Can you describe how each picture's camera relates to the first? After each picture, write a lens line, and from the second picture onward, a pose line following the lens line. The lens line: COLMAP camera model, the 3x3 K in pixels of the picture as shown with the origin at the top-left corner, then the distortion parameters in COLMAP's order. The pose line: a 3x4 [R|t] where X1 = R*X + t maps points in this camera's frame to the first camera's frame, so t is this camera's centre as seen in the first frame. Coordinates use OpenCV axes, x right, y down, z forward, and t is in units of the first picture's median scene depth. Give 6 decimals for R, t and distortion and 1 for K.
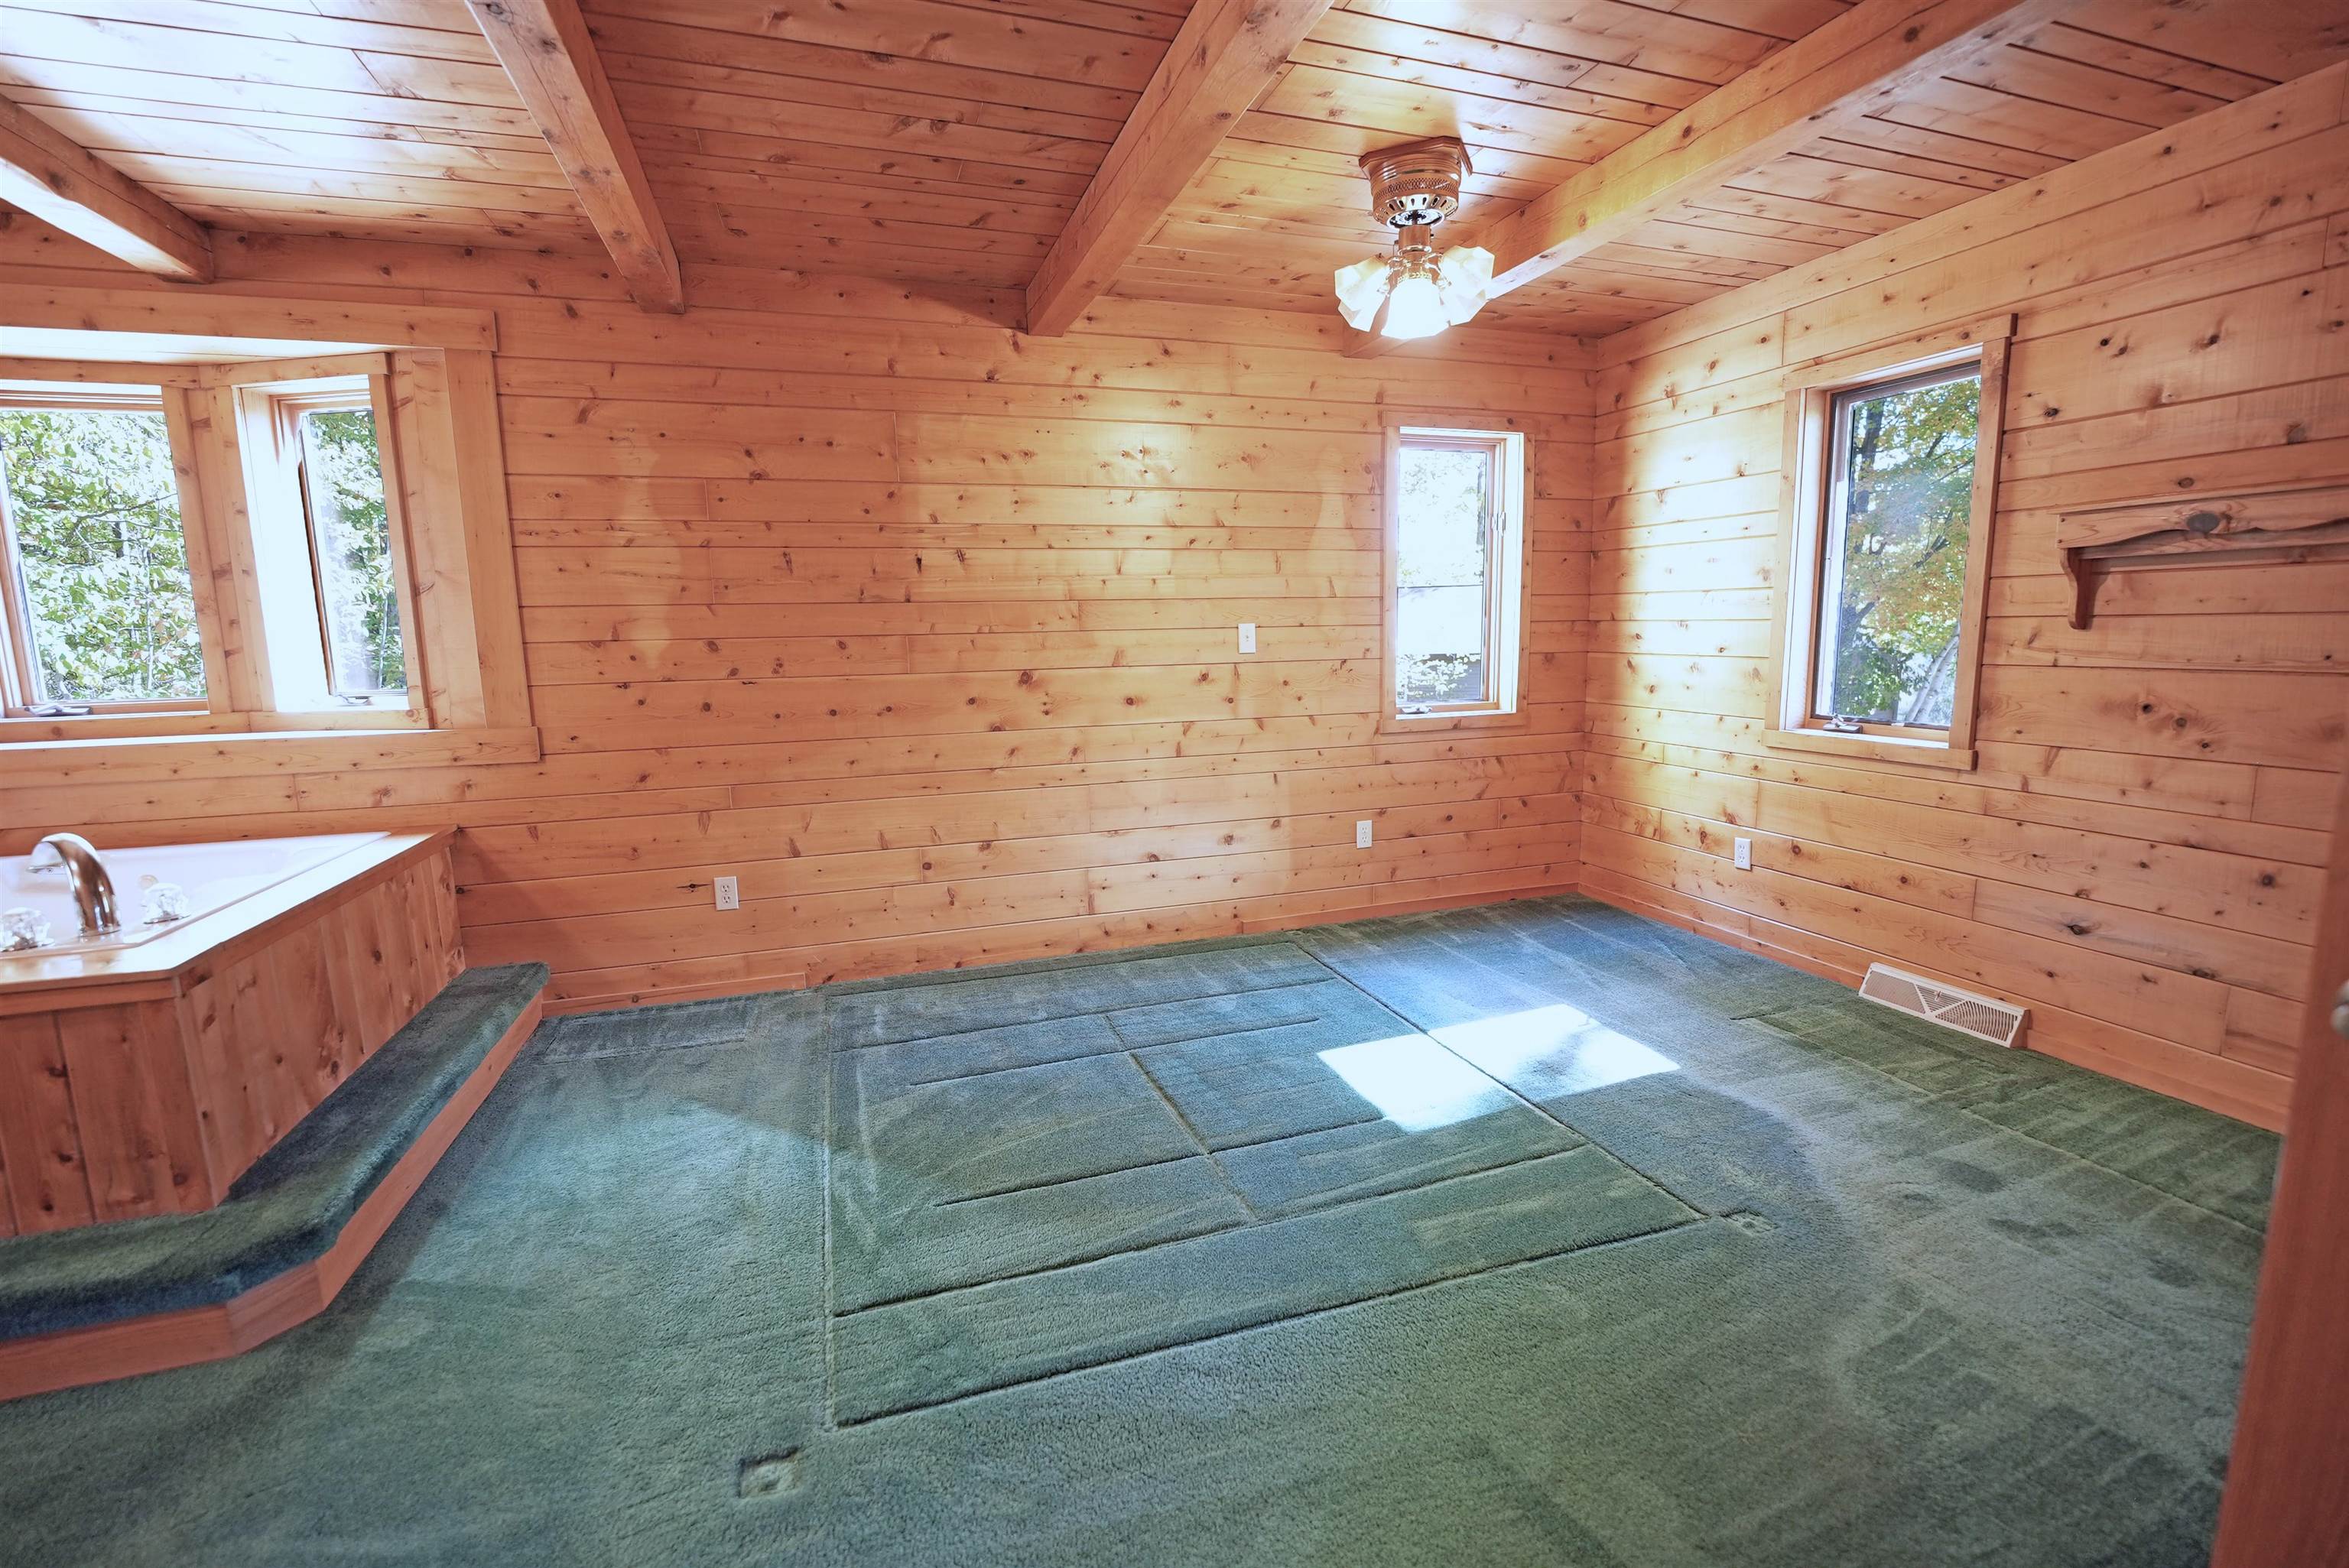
lens RADIAL K [[1016.1, 0, 1174.5], [0, 1016.1, 784.0], [0, 0, 1]] dist [-0.033688, 0.007346]
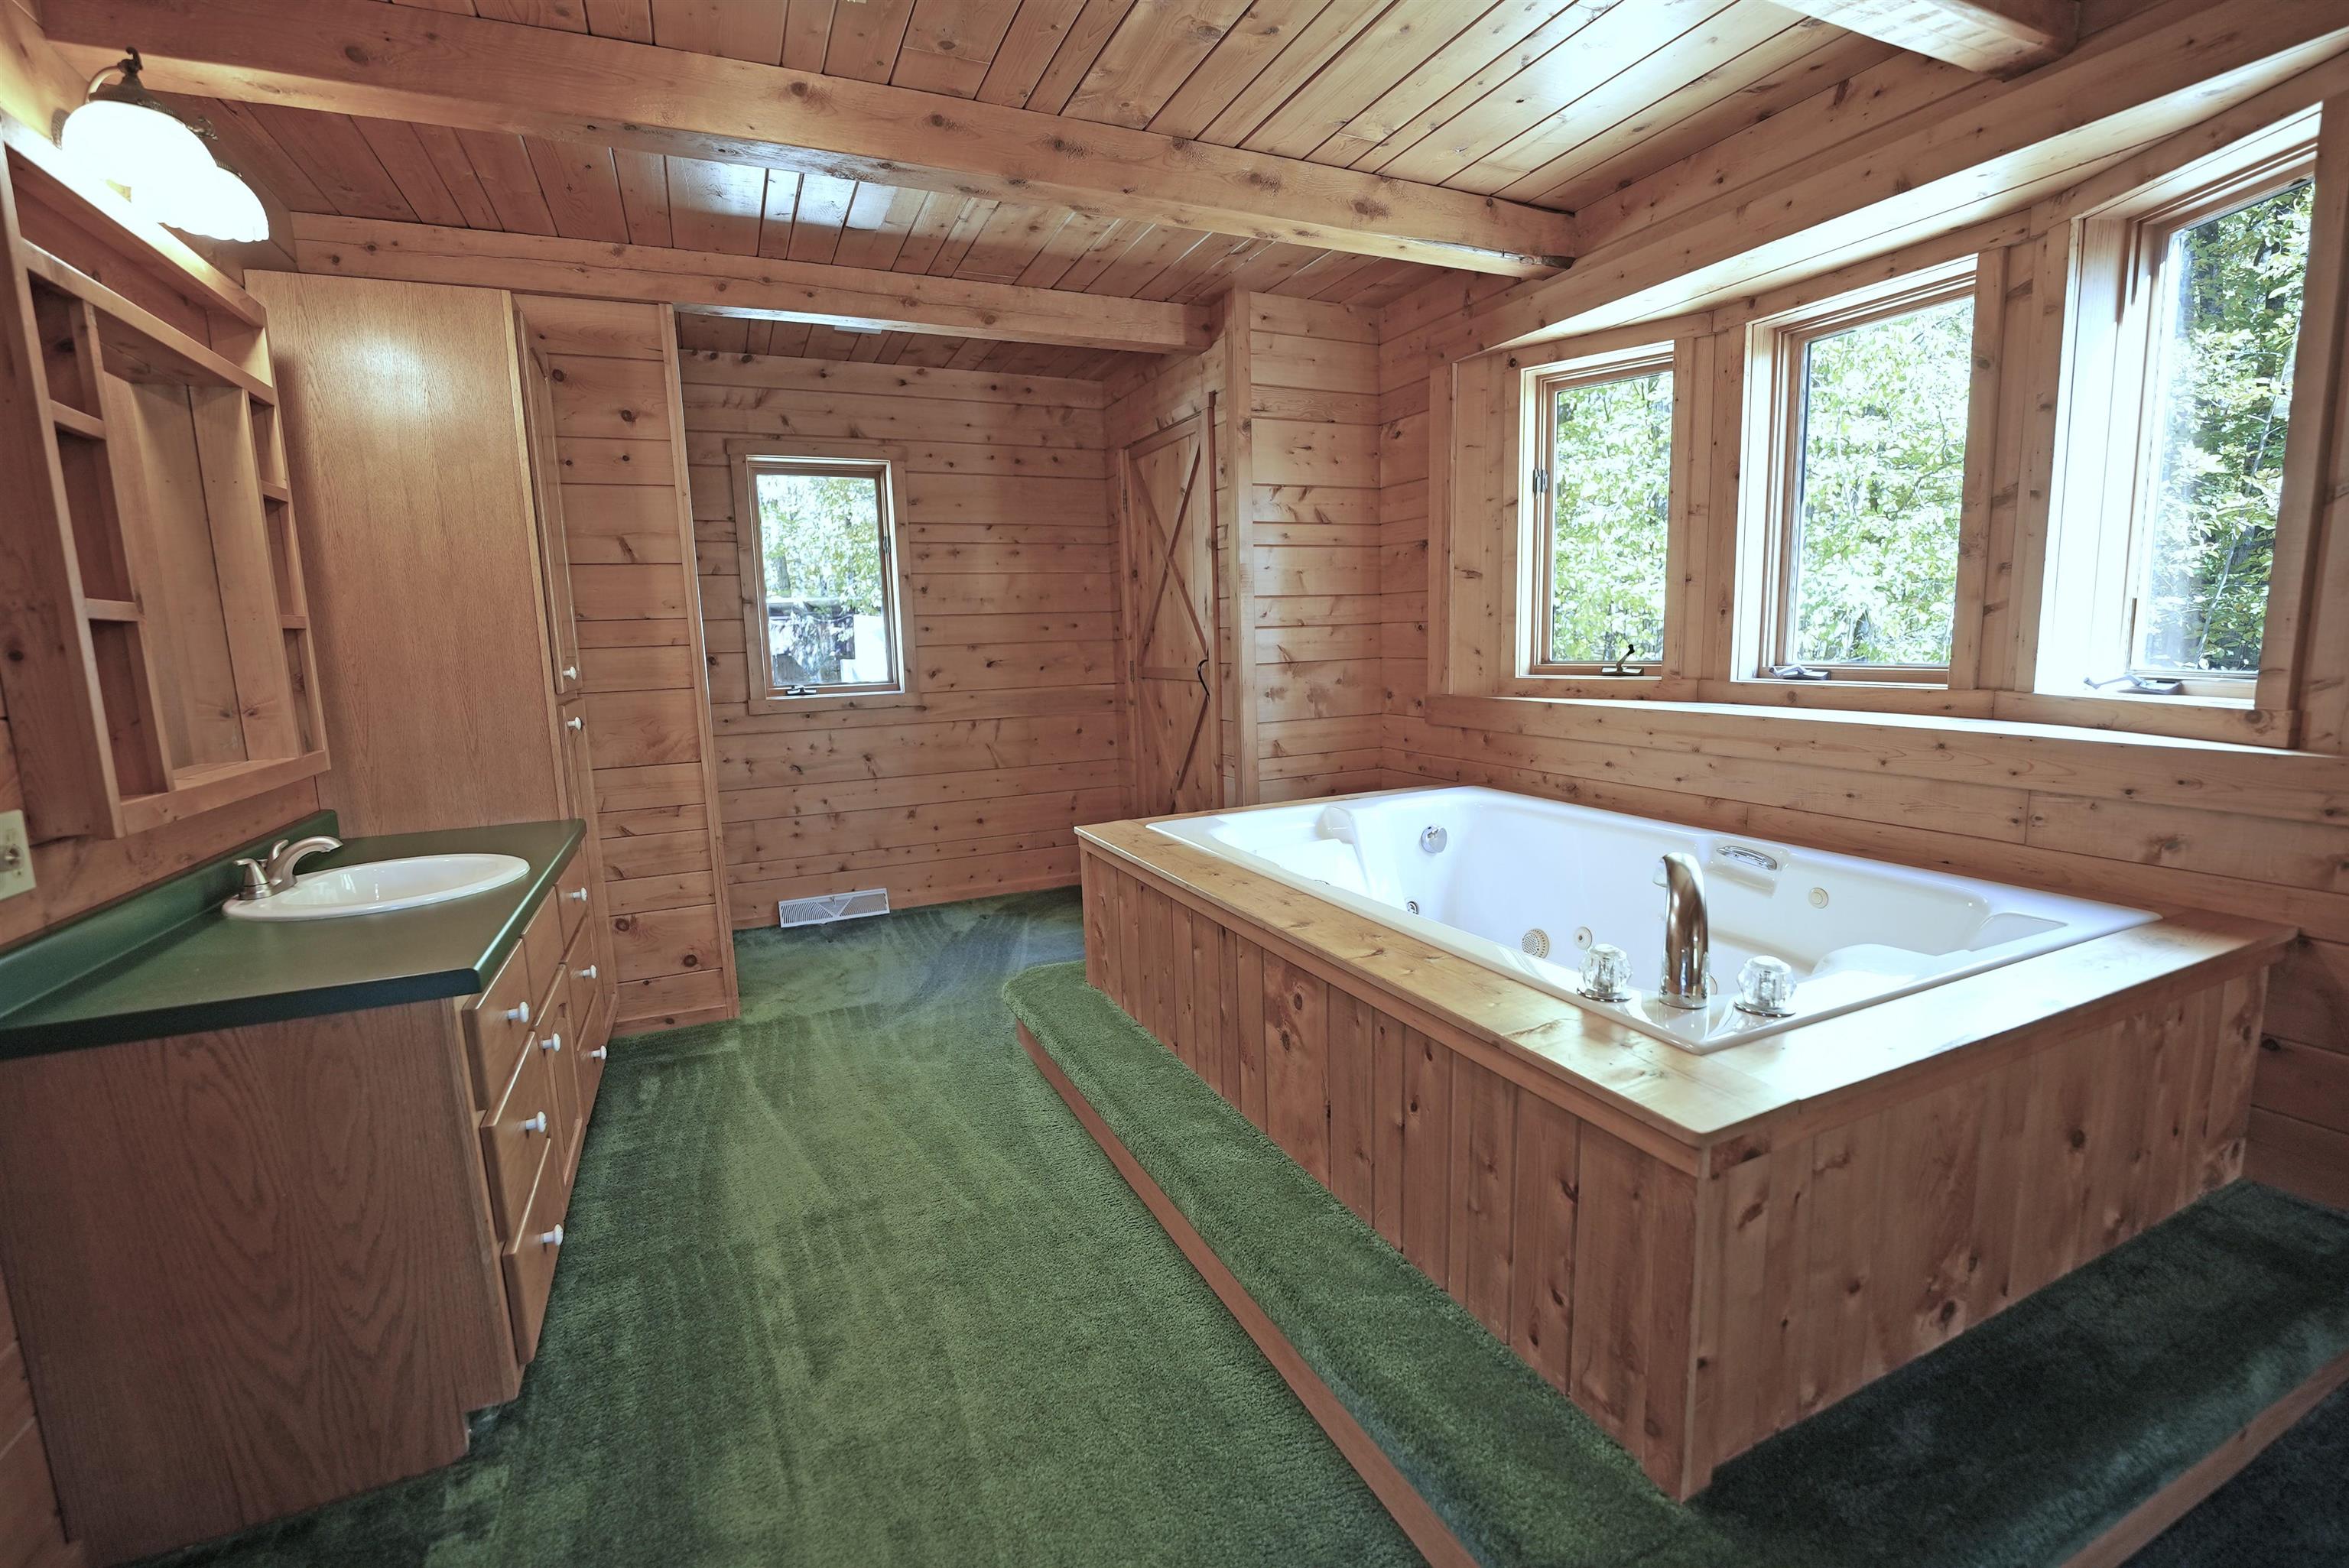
lens RADIAL K [[1016.1, 0, 1174.5], [0, 1016.1, 784.0], [0, 0, 1]] dist [-0.033688, 0.007346]
pose [[0.101463, 0.161383, -0.981662, -0.295137], [-0.119463, 0.981591, 0.149024, -0.046584], [0.987640, 0.102152, 0.118875, 0.360314]]
